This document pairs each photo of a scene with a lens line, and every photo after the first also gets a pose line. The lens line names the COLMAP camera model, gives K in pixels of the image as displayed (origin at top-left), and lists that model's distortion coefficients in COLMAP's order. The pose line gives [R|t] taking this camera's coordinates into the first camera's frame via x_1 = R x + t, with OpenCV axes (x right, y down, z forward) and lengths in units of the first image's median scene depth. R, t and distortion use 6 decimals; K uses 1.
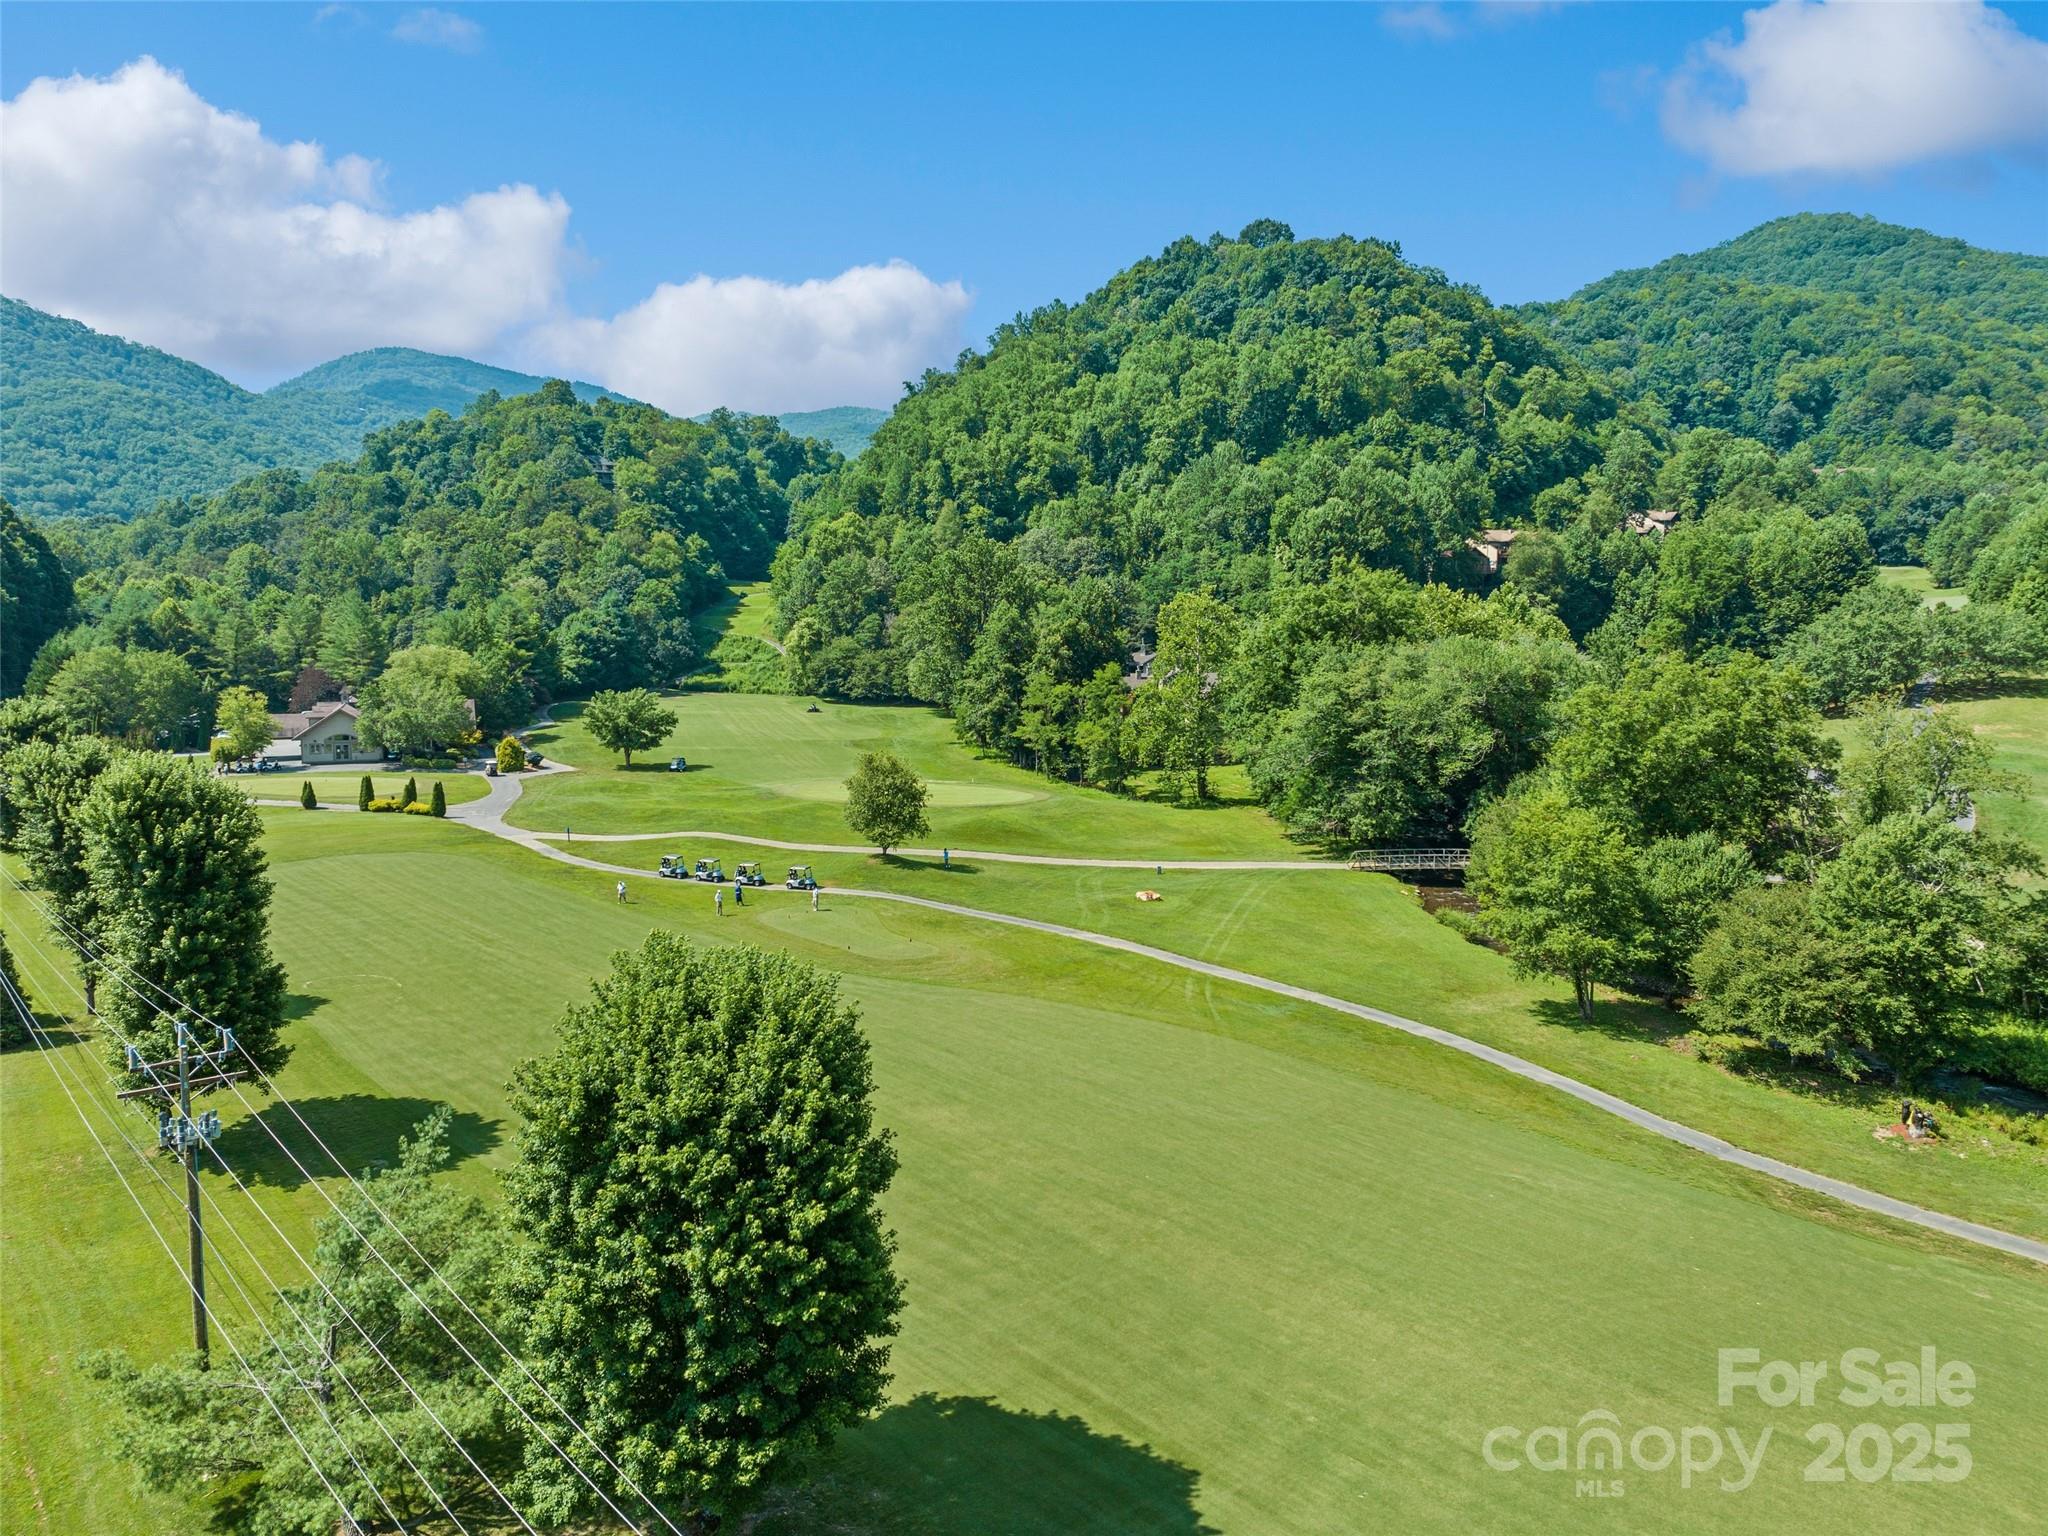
lens RADIAL K [[1447.1, 0, 1031.5], [0, 1447.1, 761.7], [0, 0, 1]] dist [-0.038658, 0.002992]
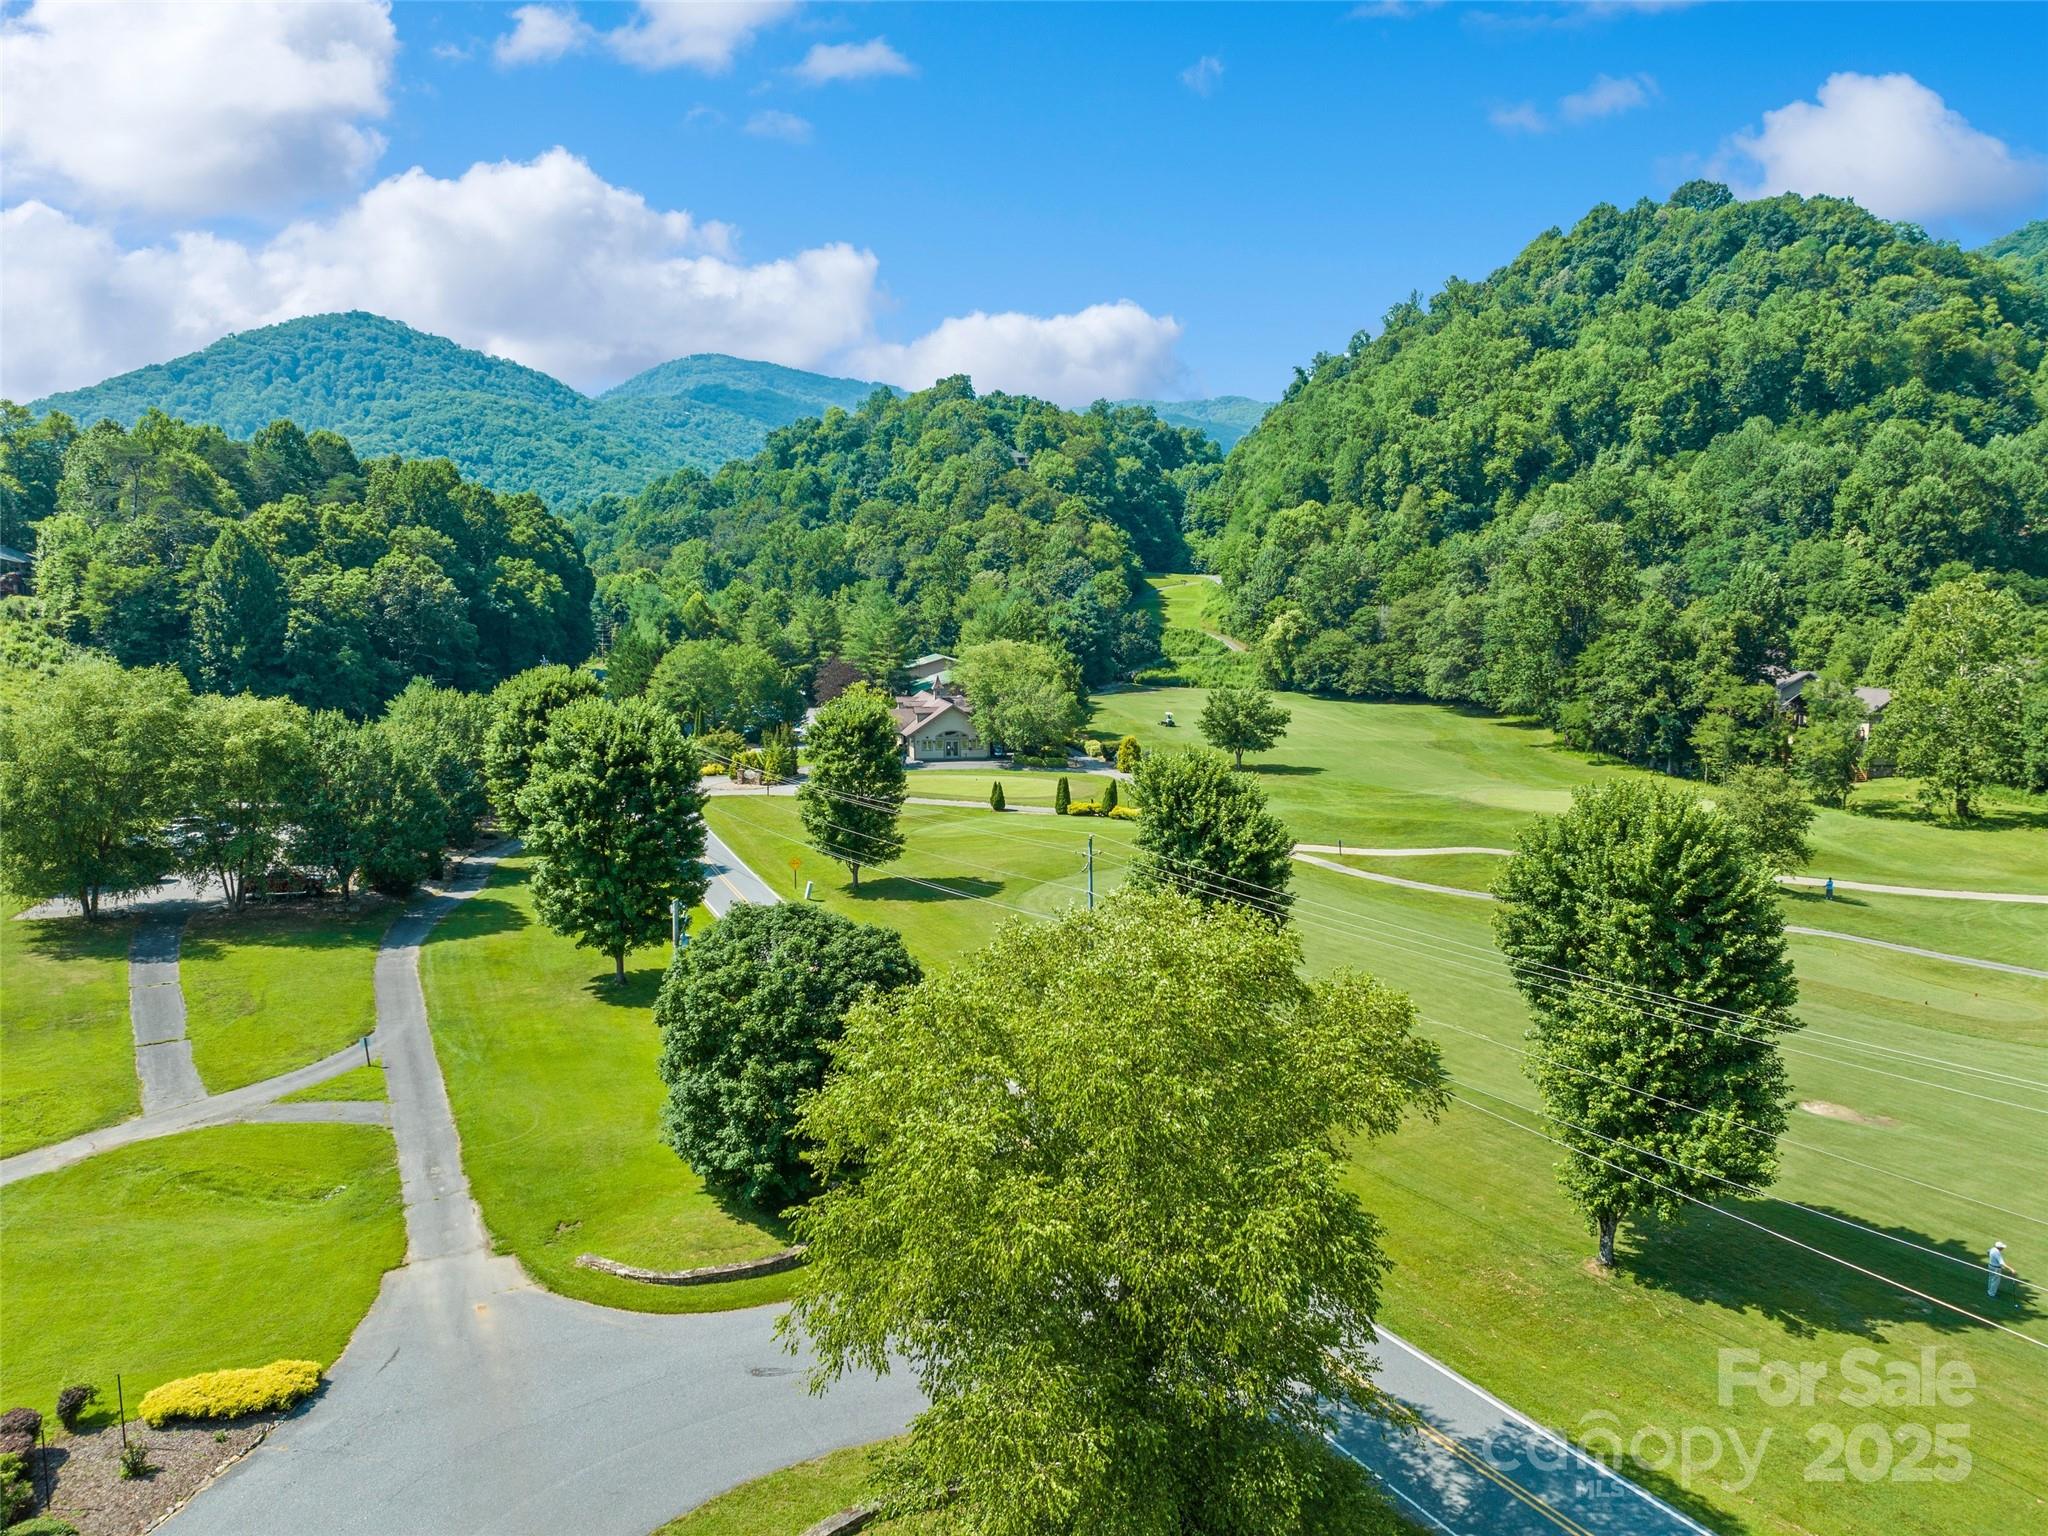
lens RADIAL K [[1447.1, 0, 1031.5], [0, 1447.1, 761.7], [0, 0, 1]] dist [-0.038658, 0.002992]
pose [[0.982849, 0.014795, -0.183819, -0.123696], [-0.013717, 0.999880, 0.007137, -0.002950], [0.183902, -0.004493, 0.982934, 0.019928]]
